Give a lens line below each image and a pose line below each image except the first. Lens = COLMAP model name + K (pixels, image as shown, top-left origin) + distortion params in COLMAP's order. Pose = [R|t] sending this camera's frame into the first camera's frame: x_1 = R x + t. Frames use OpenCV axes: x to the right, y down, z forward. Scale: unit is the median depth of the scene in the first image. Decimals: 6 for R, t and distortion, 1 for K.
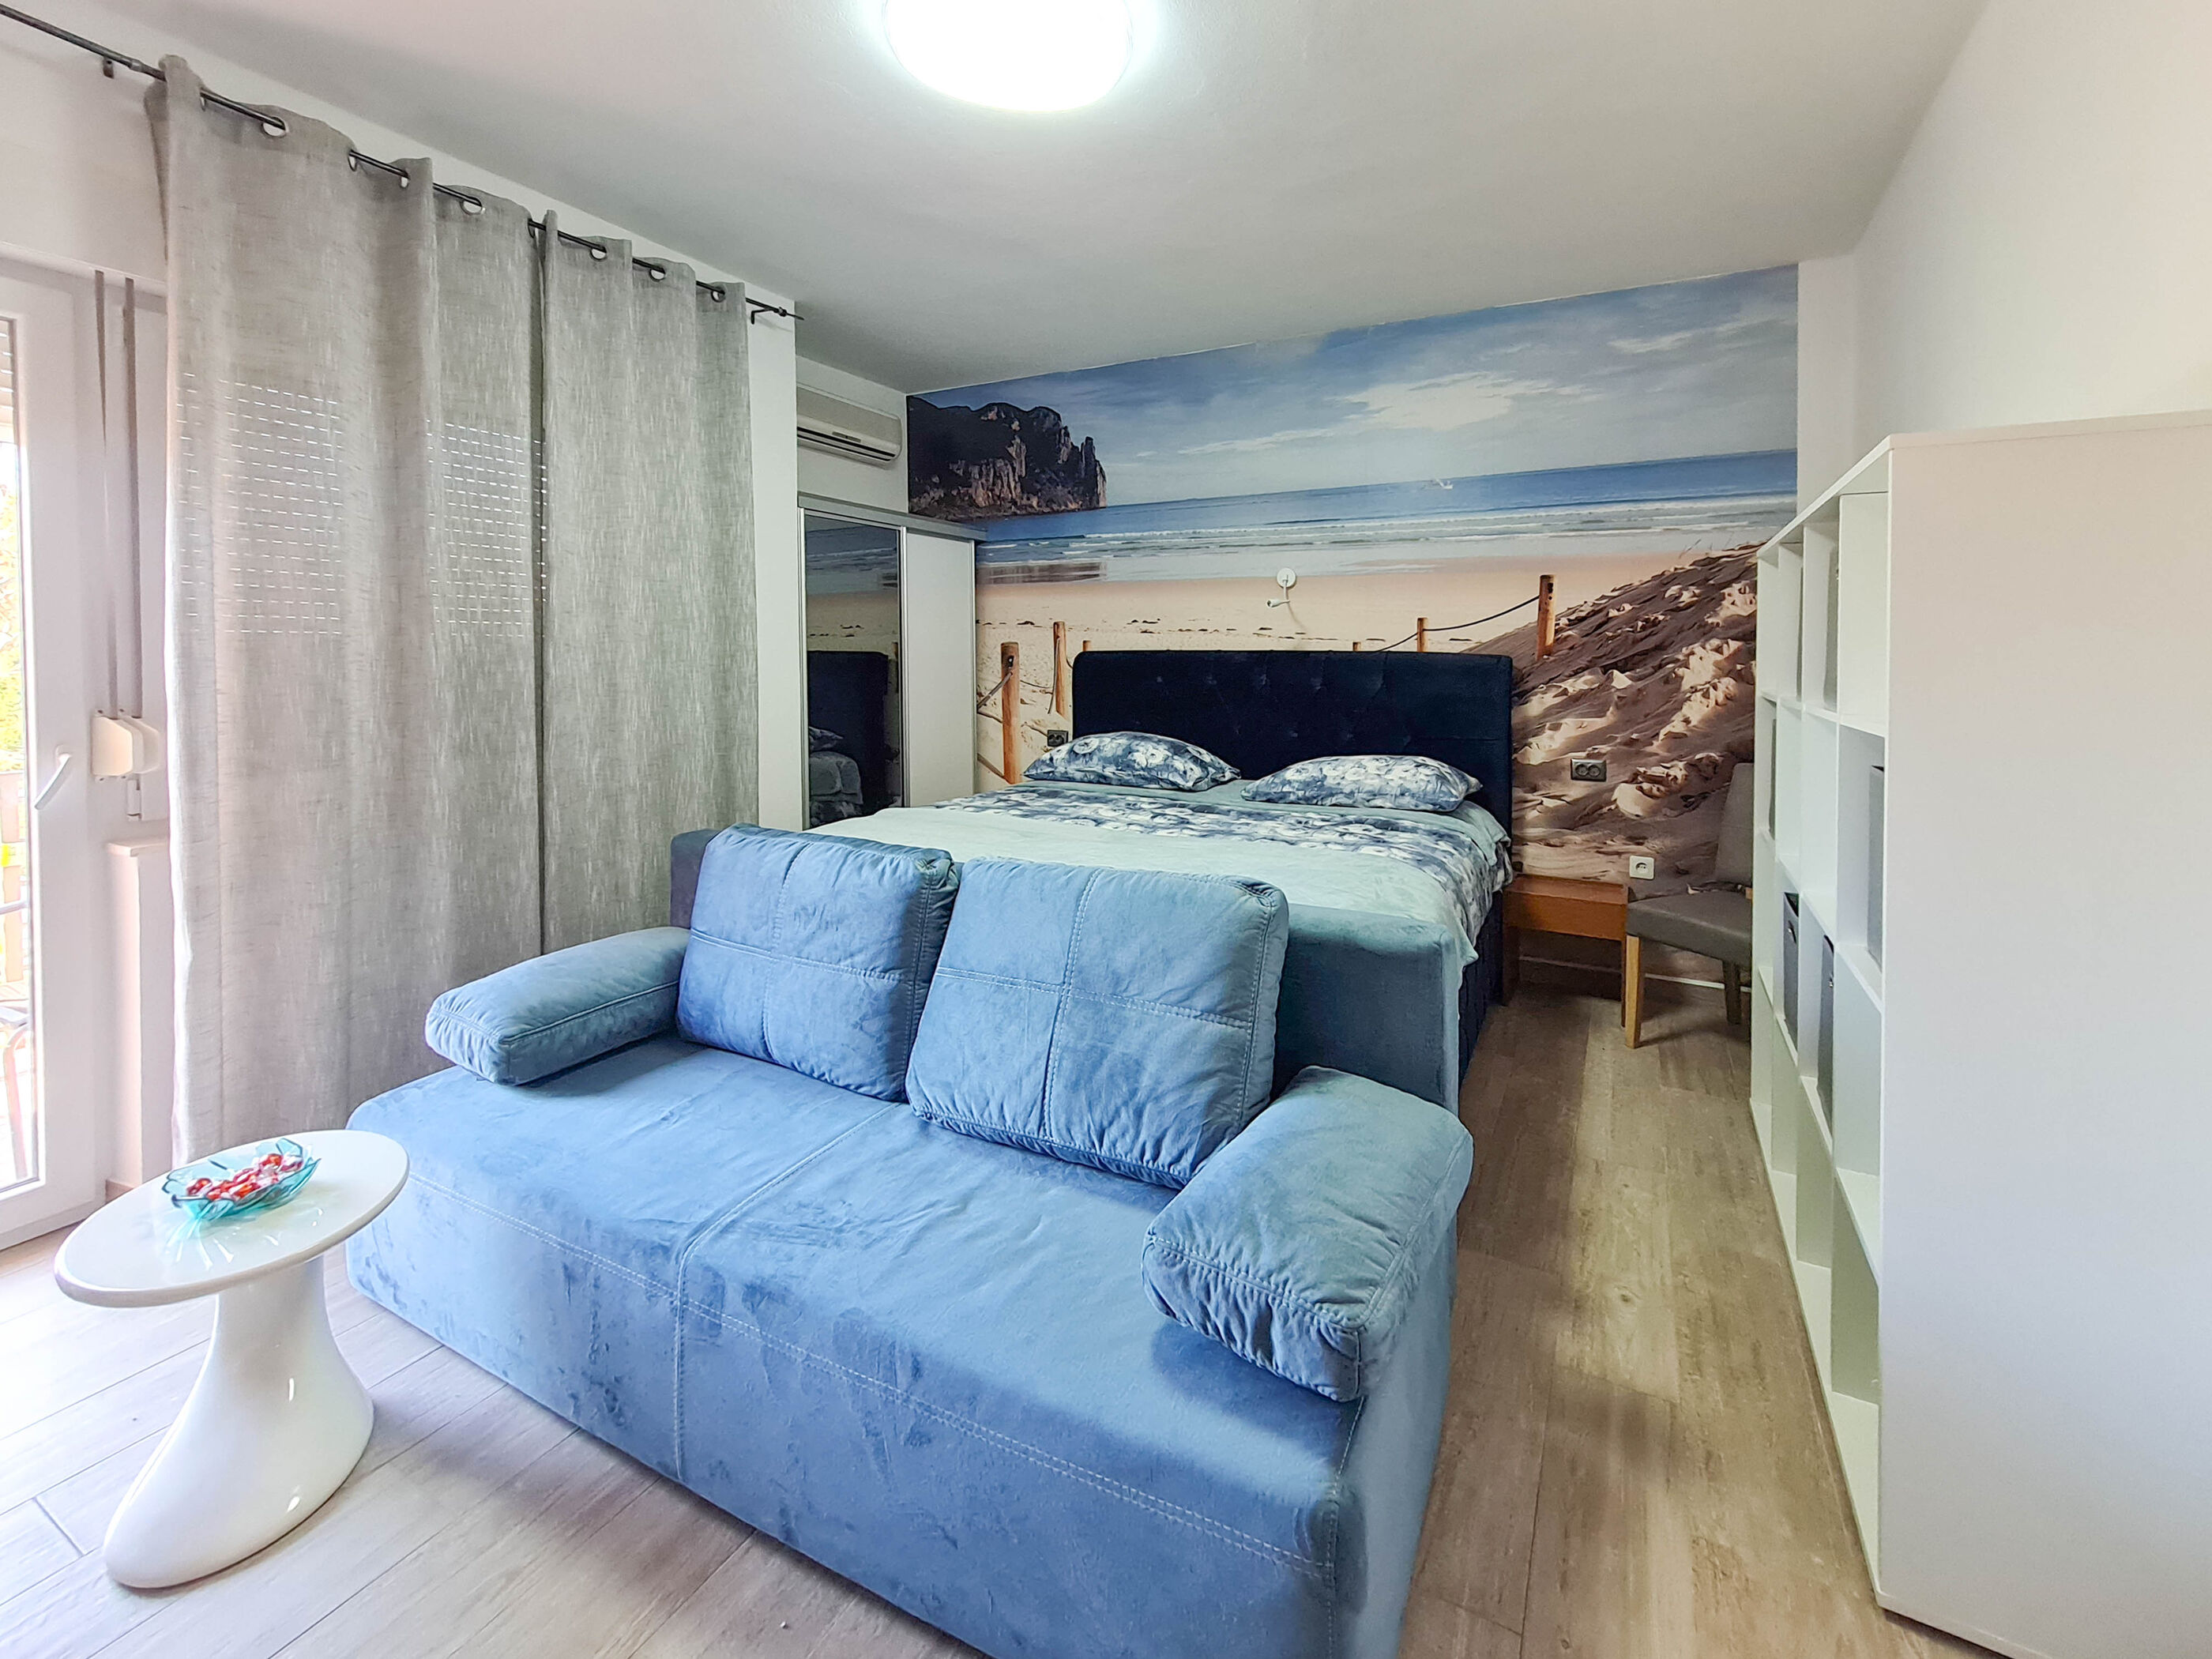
lens RADIAL K [[960.8, 0, 1108.6], [0, 960.8, 621.4], [0, 0, 1]] dist [0.001496, -0.000813]
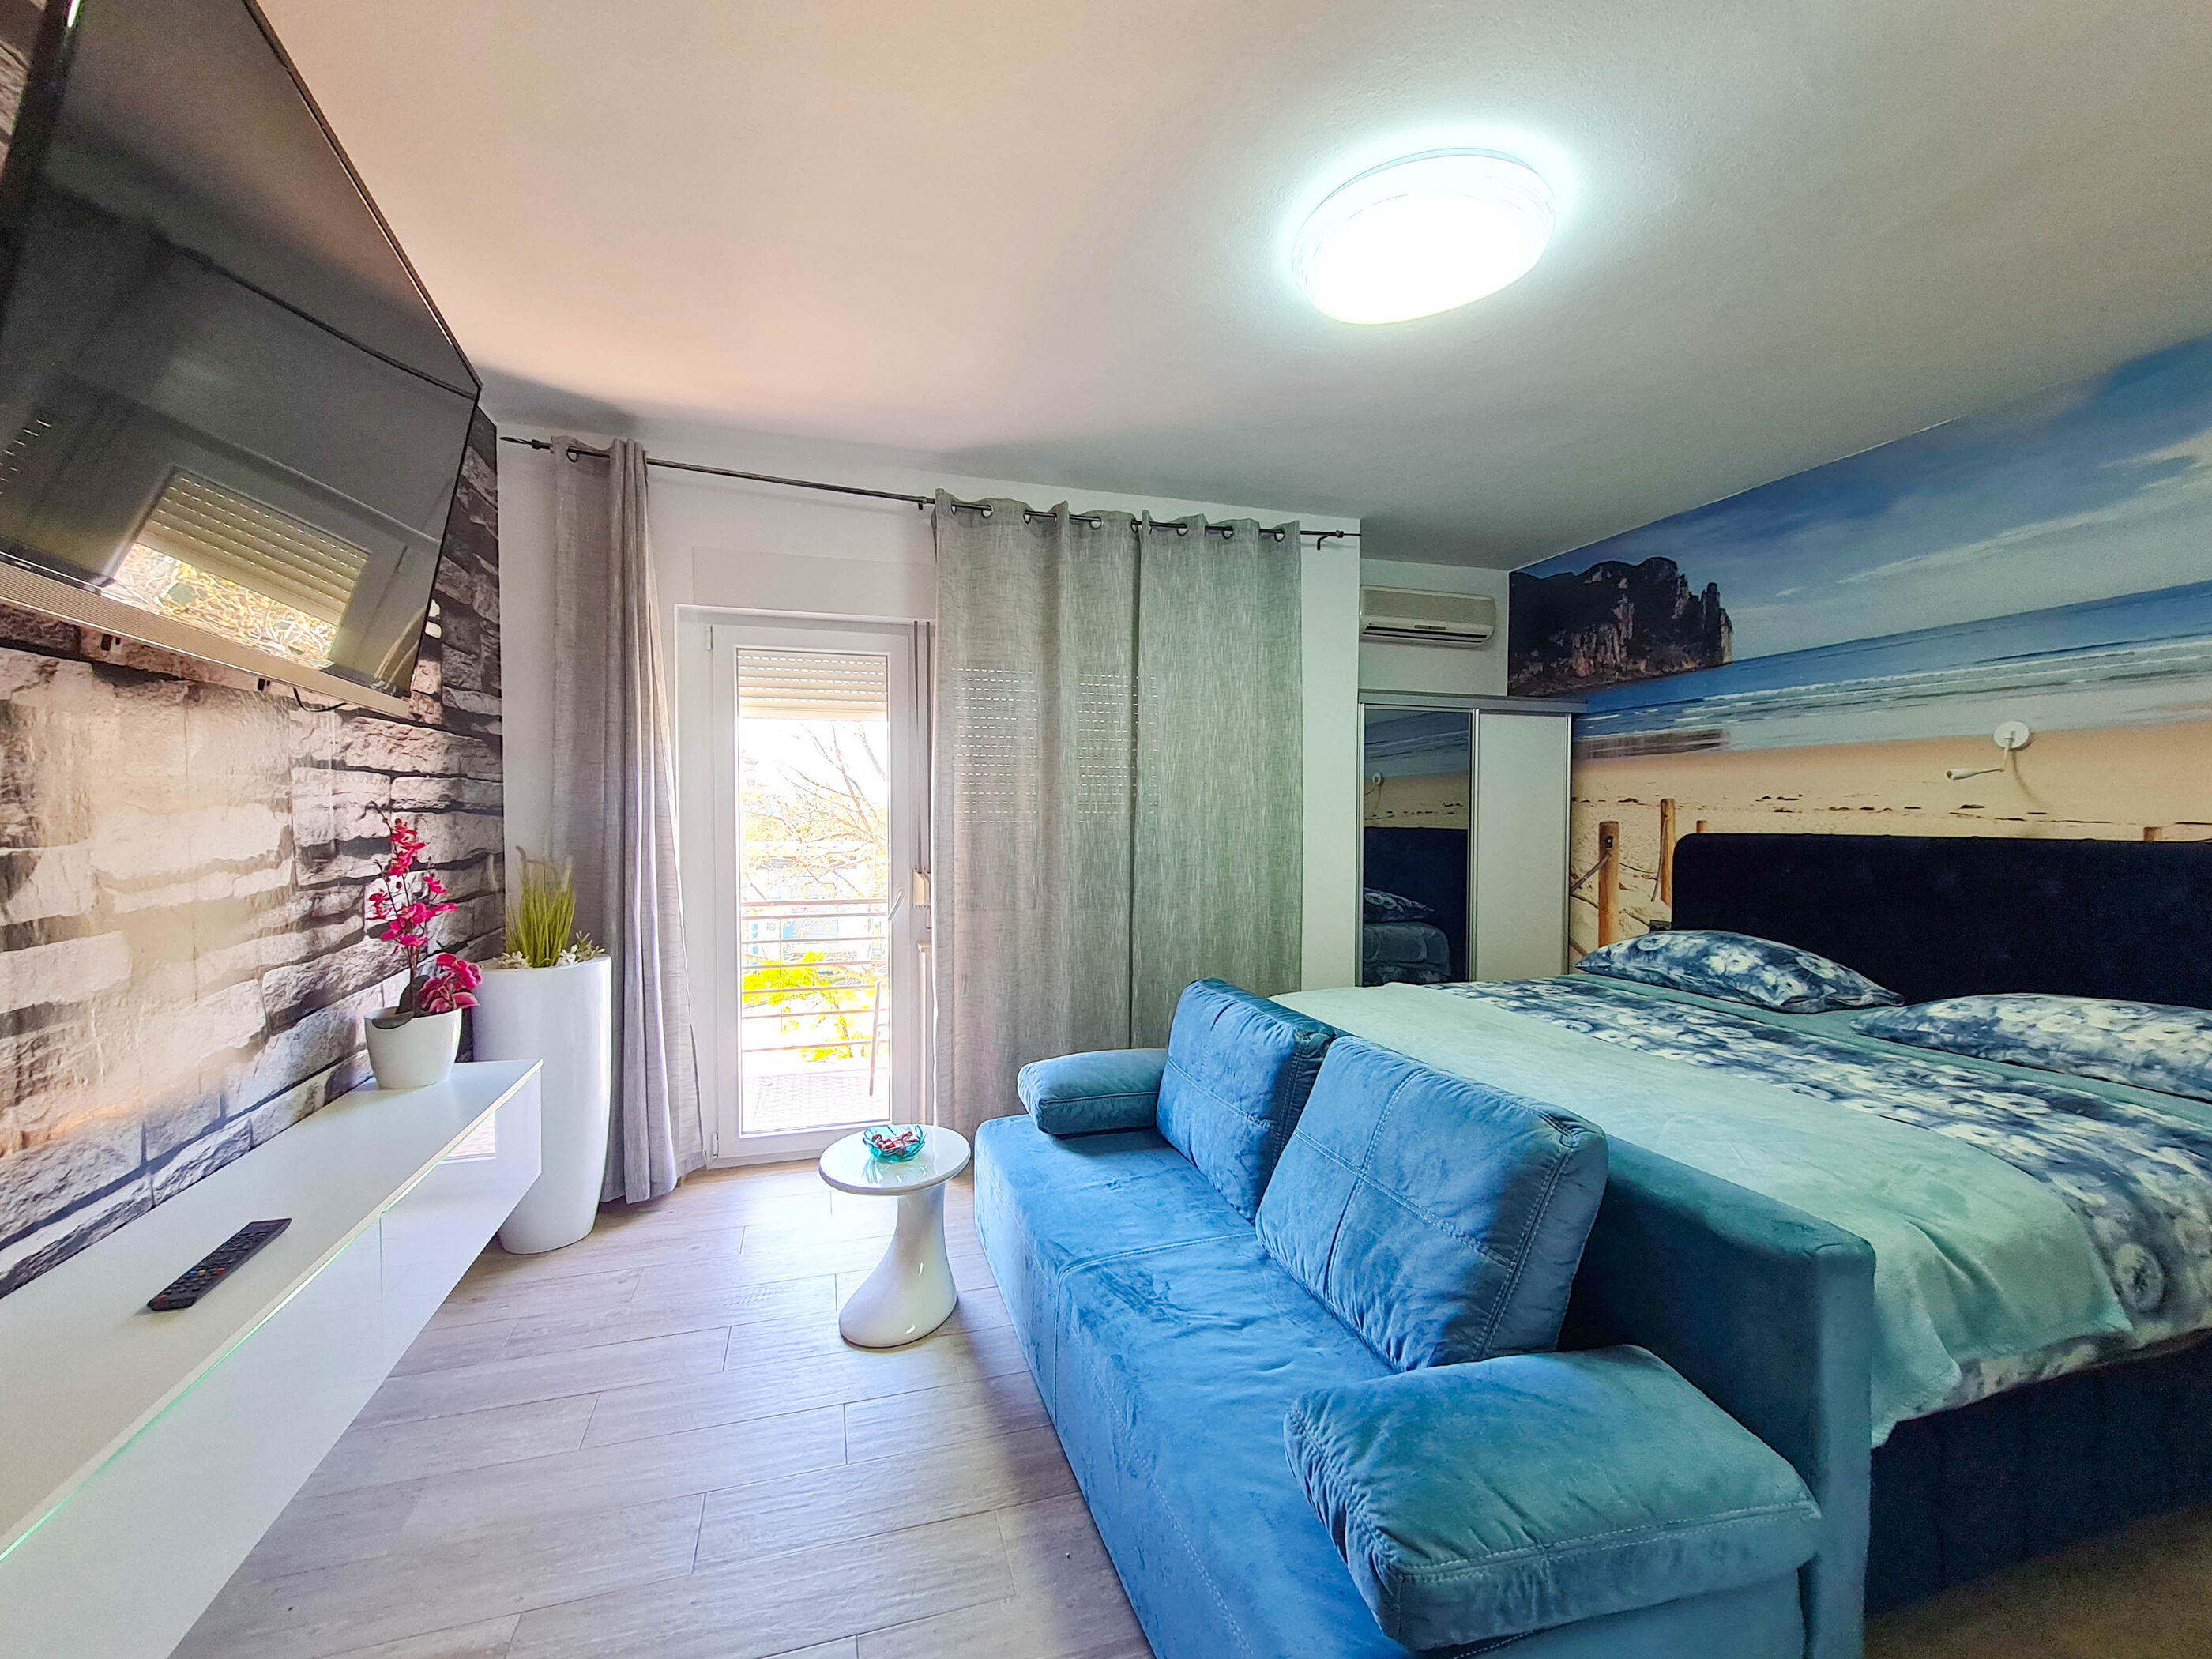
lens RADIAL K [[883.4, 0, 1061.3], [0, 883.4, 788.9], [0, 0, 1]] dist [0.002501, 0.000055]
pose [[0.690644, -0.024368, -0.722784, 0.252122], [0.024824, 0.999642, -0.009981, -0.023746], [0.722769, -0.011050, 0.691002, 0.047985]]
